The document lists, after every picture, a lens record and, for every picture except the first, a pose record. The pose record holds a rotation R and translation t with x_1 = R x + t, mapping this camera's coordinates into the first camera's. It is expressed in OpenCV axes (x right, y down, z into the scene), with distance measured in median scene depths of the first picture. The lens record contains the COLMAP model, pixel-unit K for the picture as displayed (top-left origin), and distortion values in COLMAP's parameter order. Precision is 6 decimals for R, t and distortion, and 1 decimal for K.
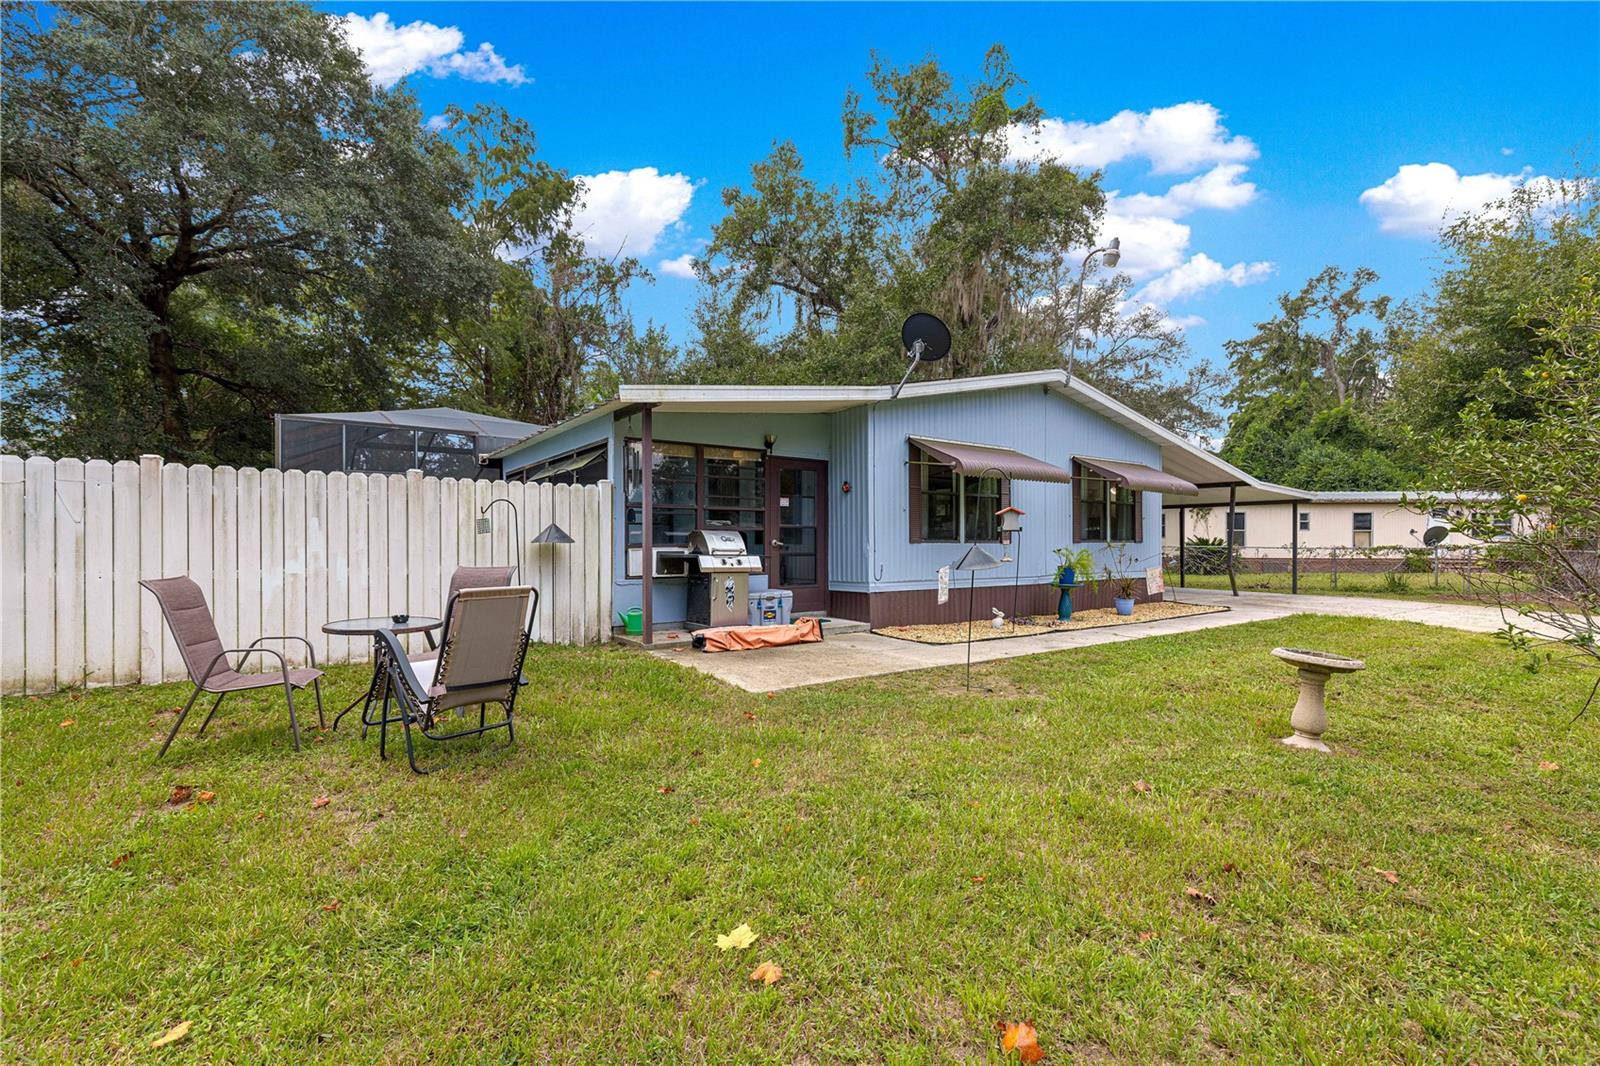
lens RADIAL K [[713.3, 0, 801.6], [0, 713.3, 549.8], [0, 0, 1]] dist [0.000935, 0.000115]
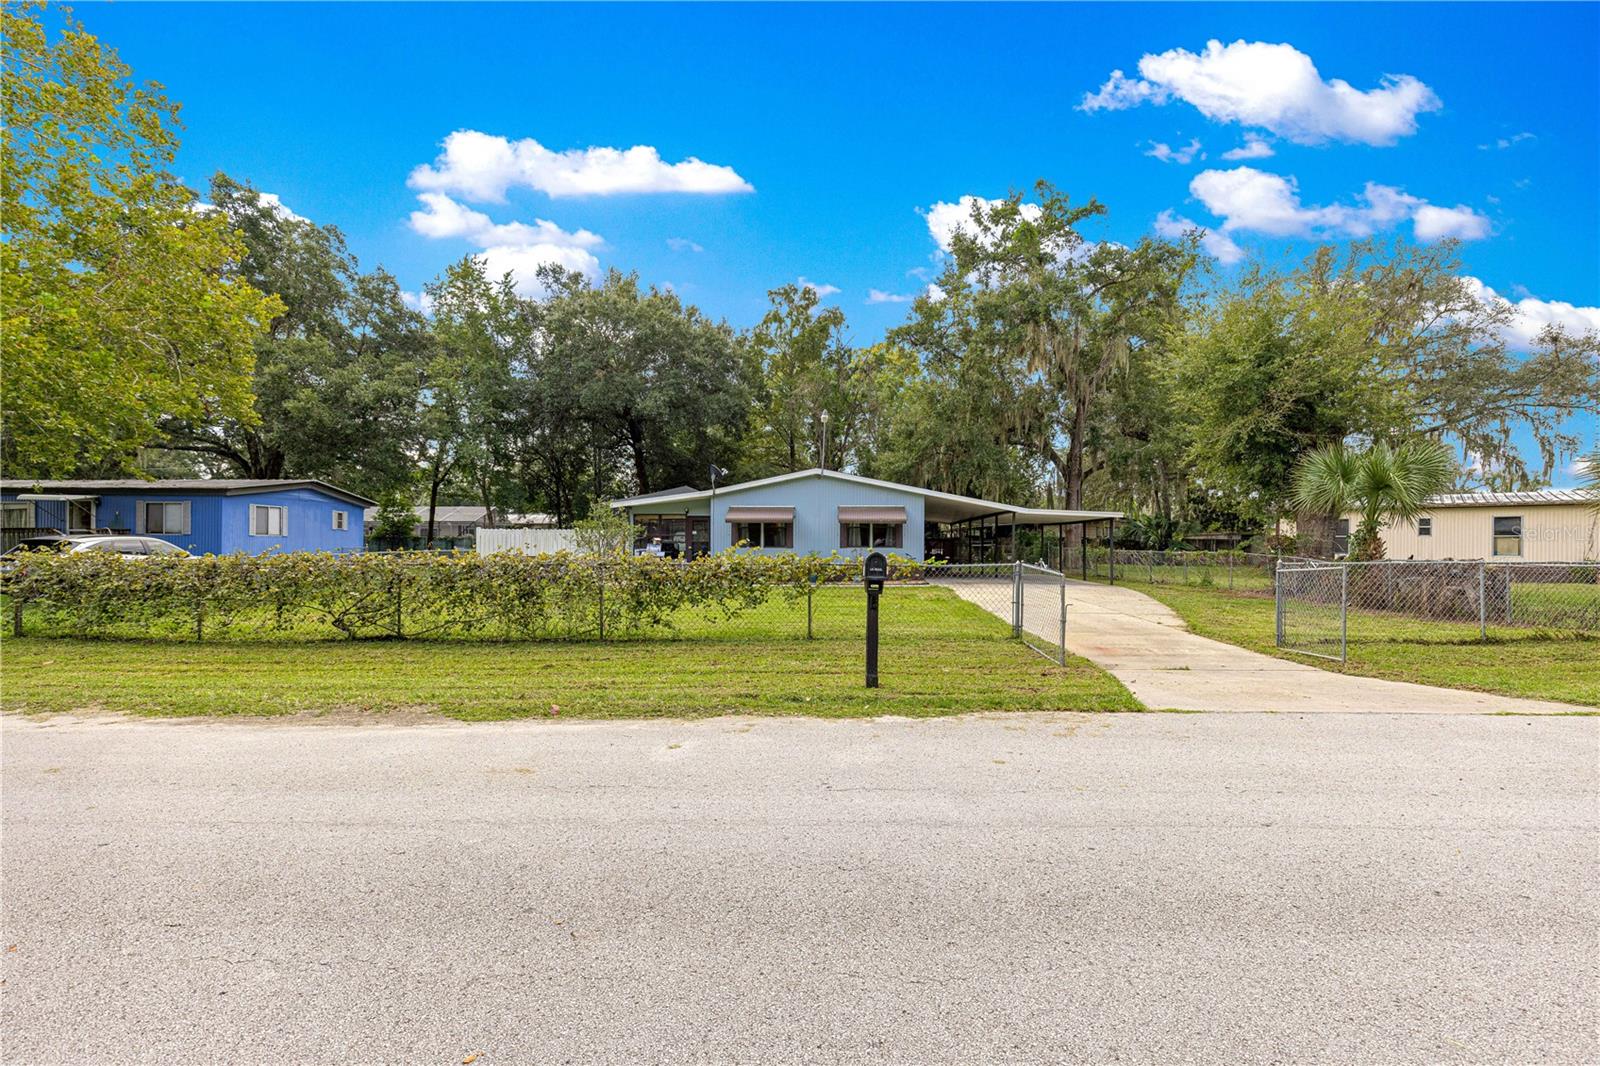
lens RADIAL K [[715.2, 0, 802.8], [0, 715.2, 543.7], [0, 0, 1]] dist [0.003034, 0.000013]
pose [[0.774321, -0.002496, -0.632788, 1.060084], [-0.008459, 0.999862, -0.014295, 0.005315], [0.632736, 0.016421, 0.774193, -0.444041]]
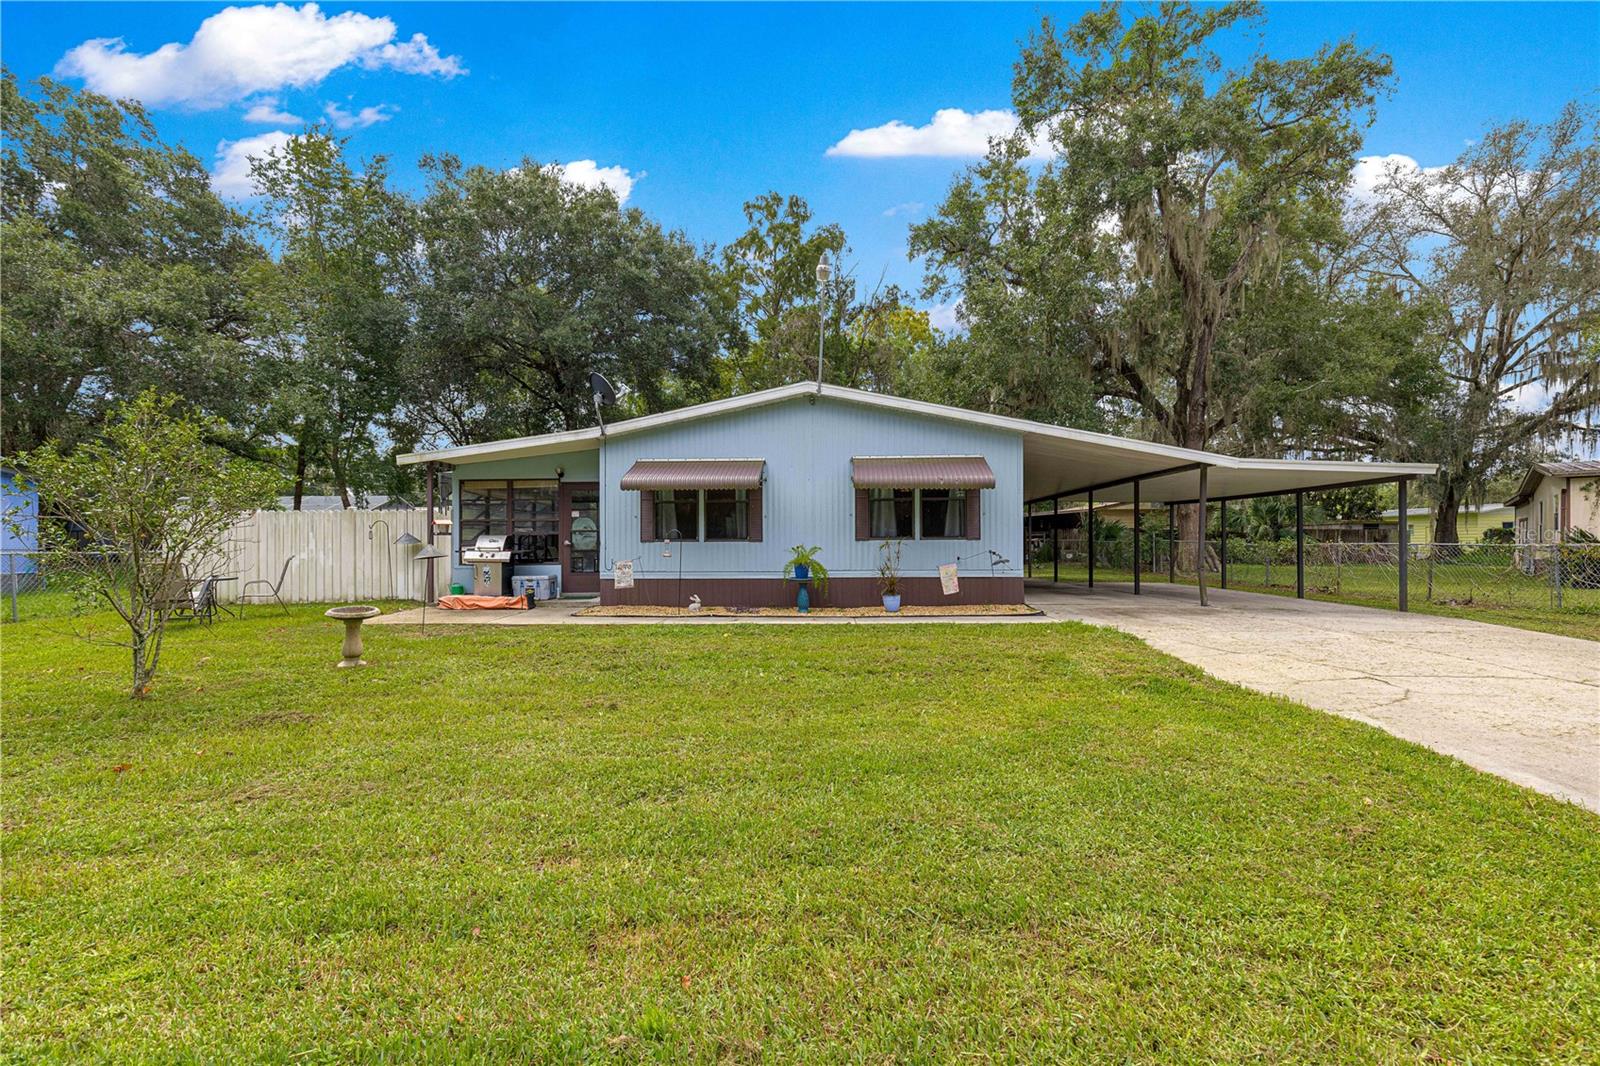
lens RADIAL K [[726.1, 0, 800.4], [0, 726.1, 544.8], [0, 0, 1]] dist [0.001709, 0.000371]
pose [[0.776791, -0.006258, -0.629727, 0.648475], [-0.001512, 0.999929, -0.011802, 0.005466], [0.629756, 0.010120, 0.776727, 0.085665]]
